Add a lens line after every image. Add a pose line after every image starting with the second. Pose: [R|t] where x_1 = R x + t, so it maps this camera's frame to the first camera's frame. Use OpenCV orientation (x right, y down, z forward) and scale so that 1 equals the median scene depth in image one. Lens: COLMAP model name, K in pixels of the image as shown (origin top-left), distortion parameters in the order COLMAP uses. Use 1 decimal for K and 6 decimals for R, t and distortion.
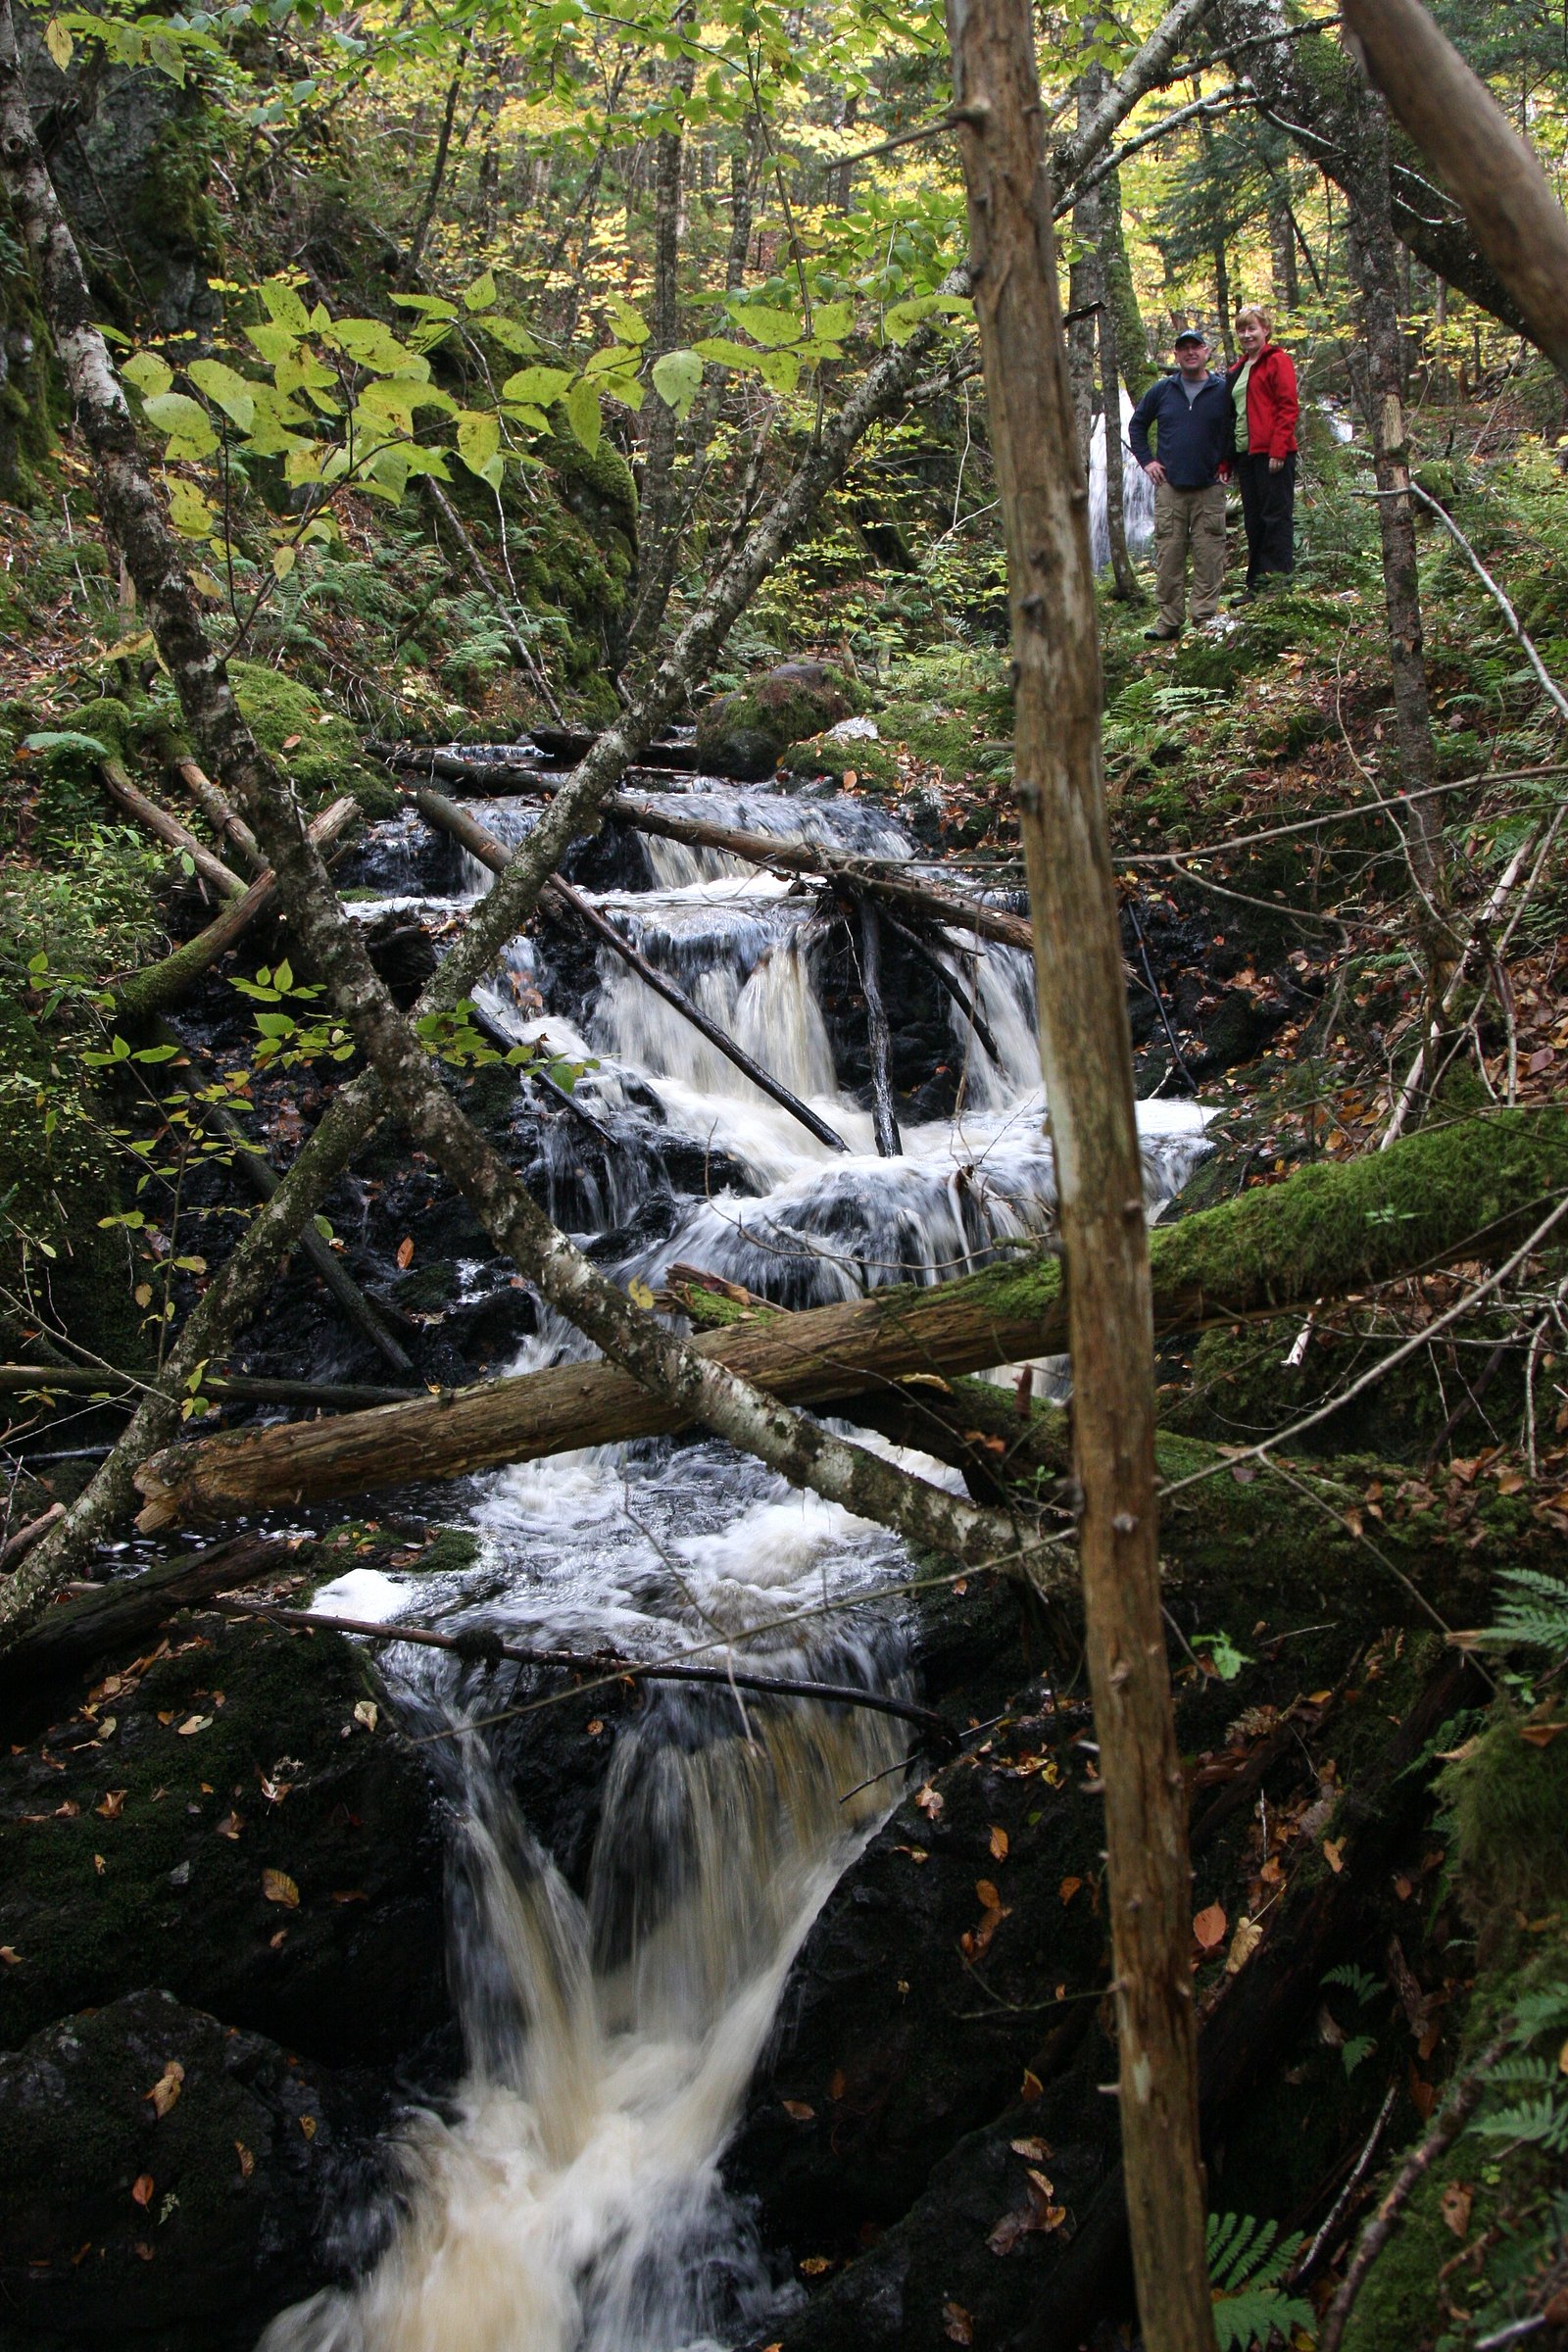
lens RADIAL K [[2651.2, 0, 783.1], [0, 2651.2, 1182.7], [0, 0, 1]] dist [-0.108051, 0.000000]
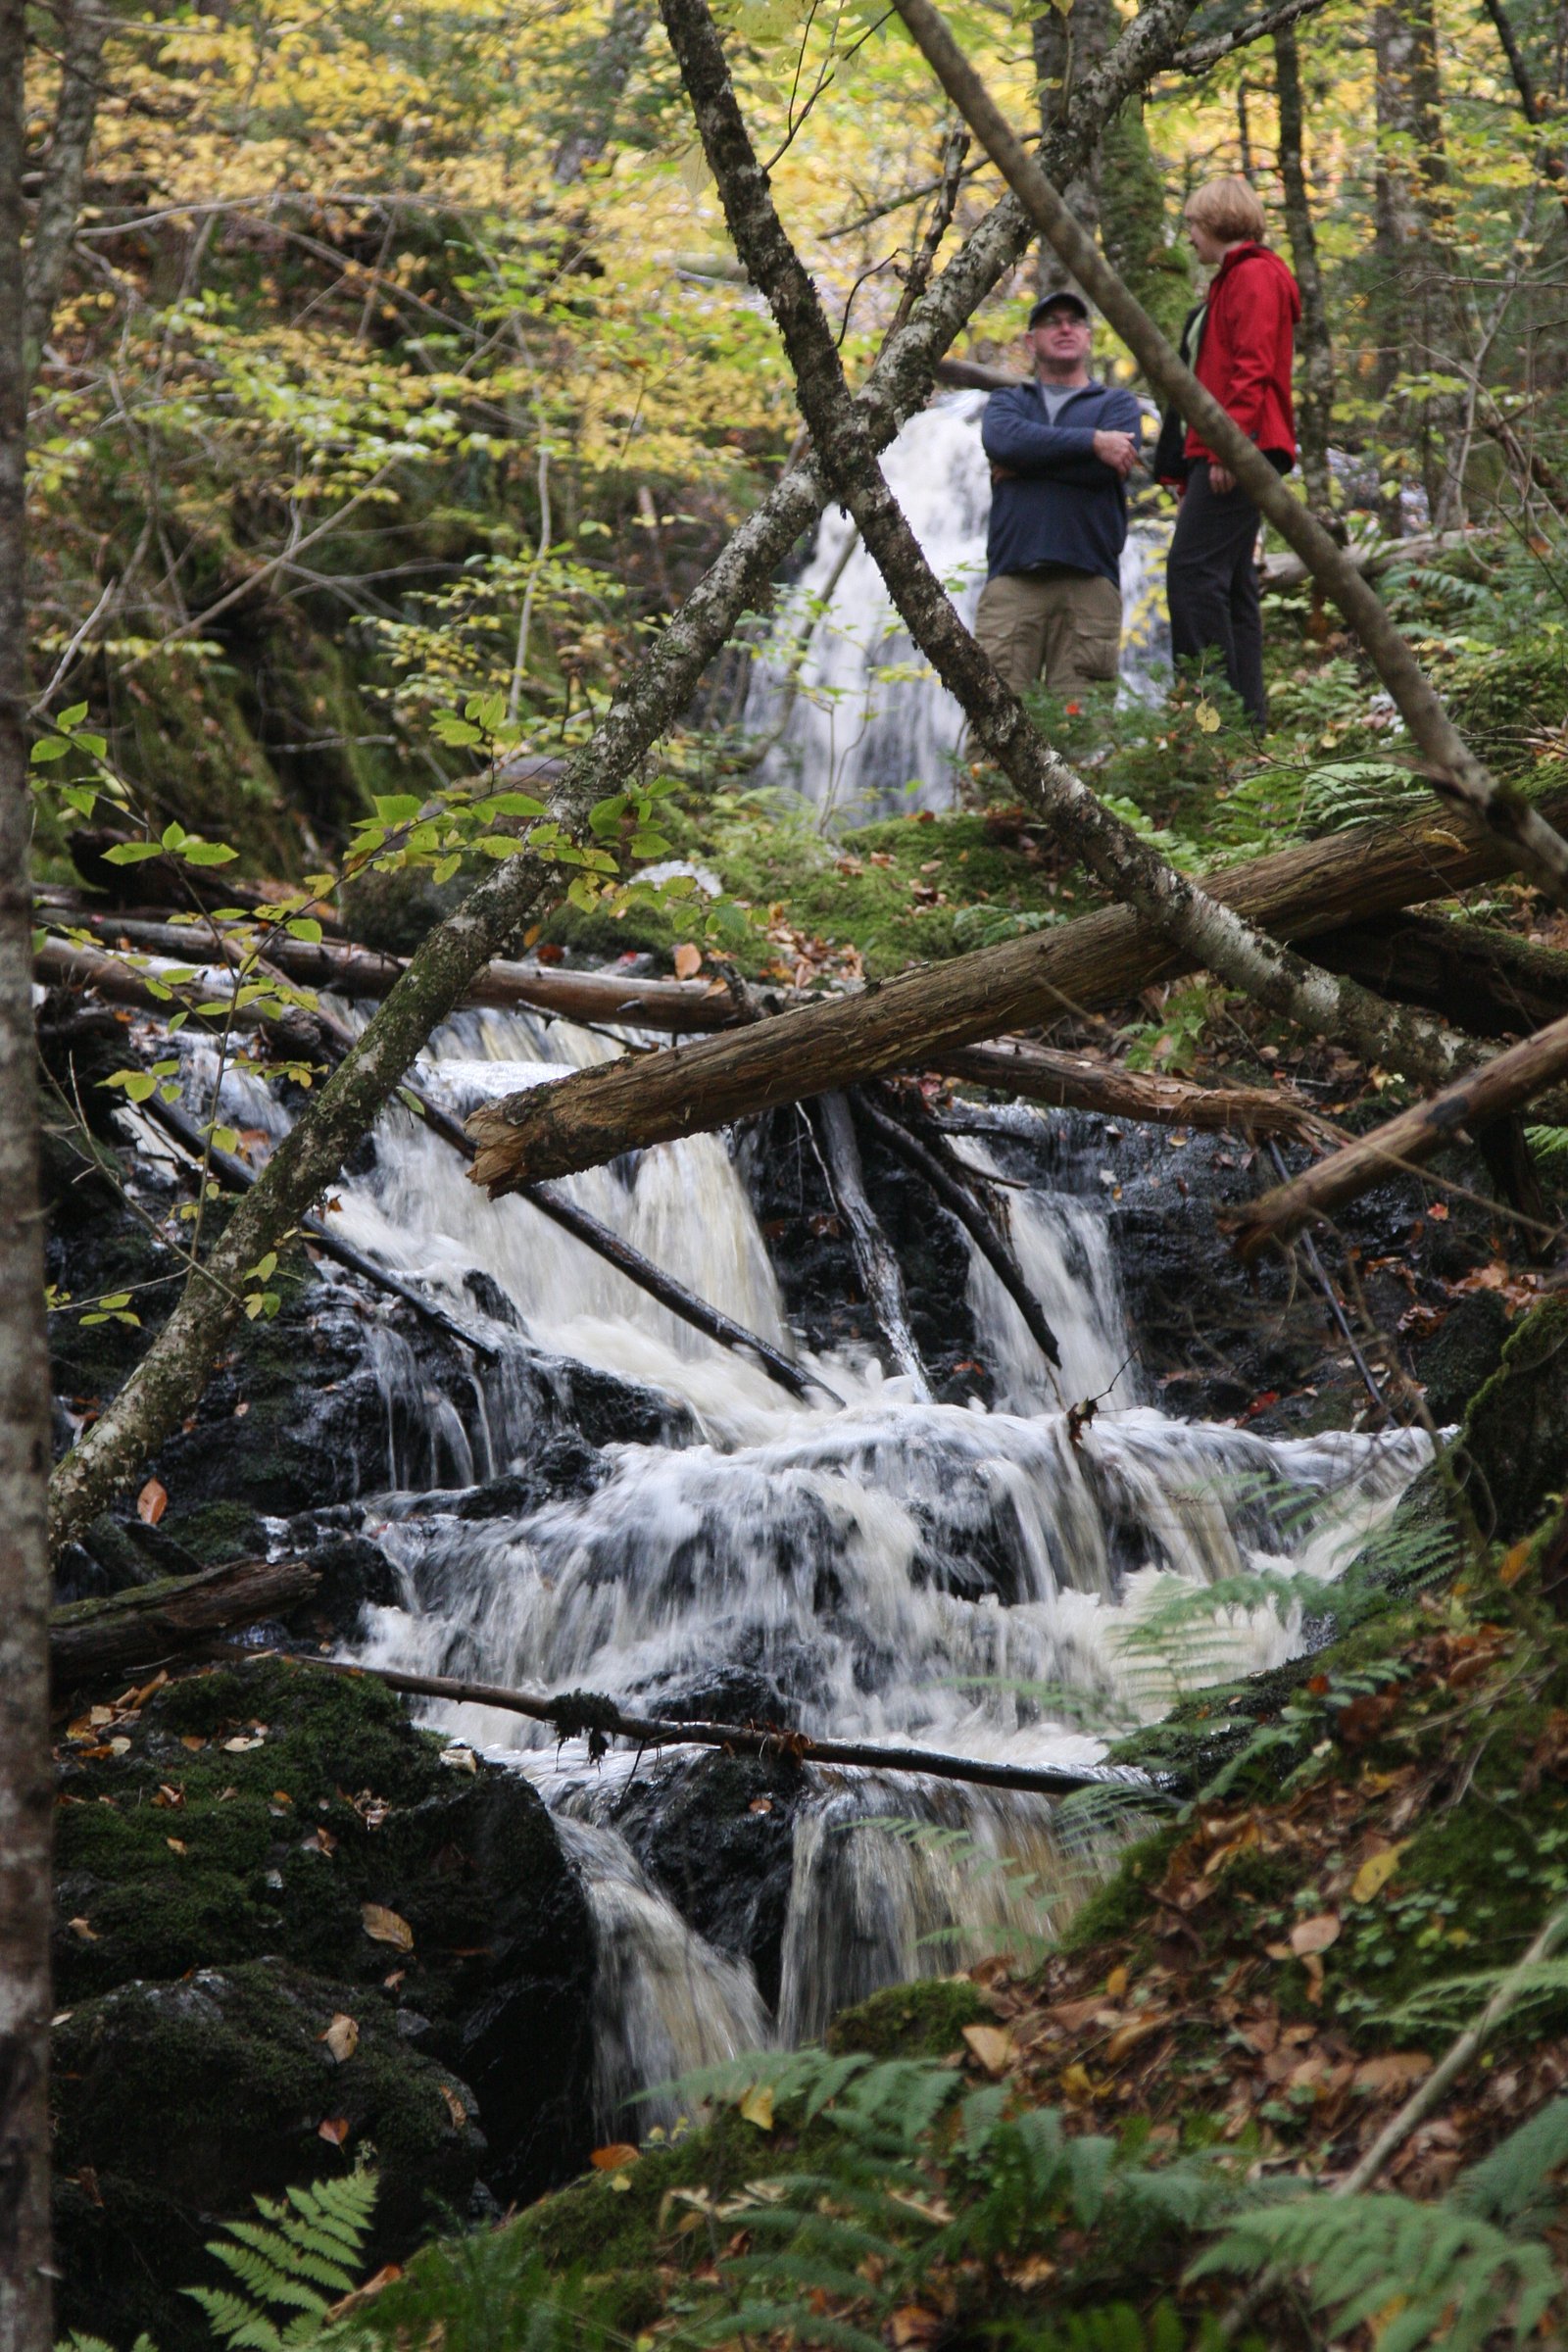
lens RADIAL K [[9009.0, 0, 795.2], [0, 9009.0, 1169.1], [0, 0, 1]] dist [0.540979, 0.000000]
pose [[0.990379, 0.031924, 0.134650, -0.405474], [-0.000801, 0.974333, -0.225111, 0.601470], [-0.138381, 0.222837, 0.964984, -1.438579]]
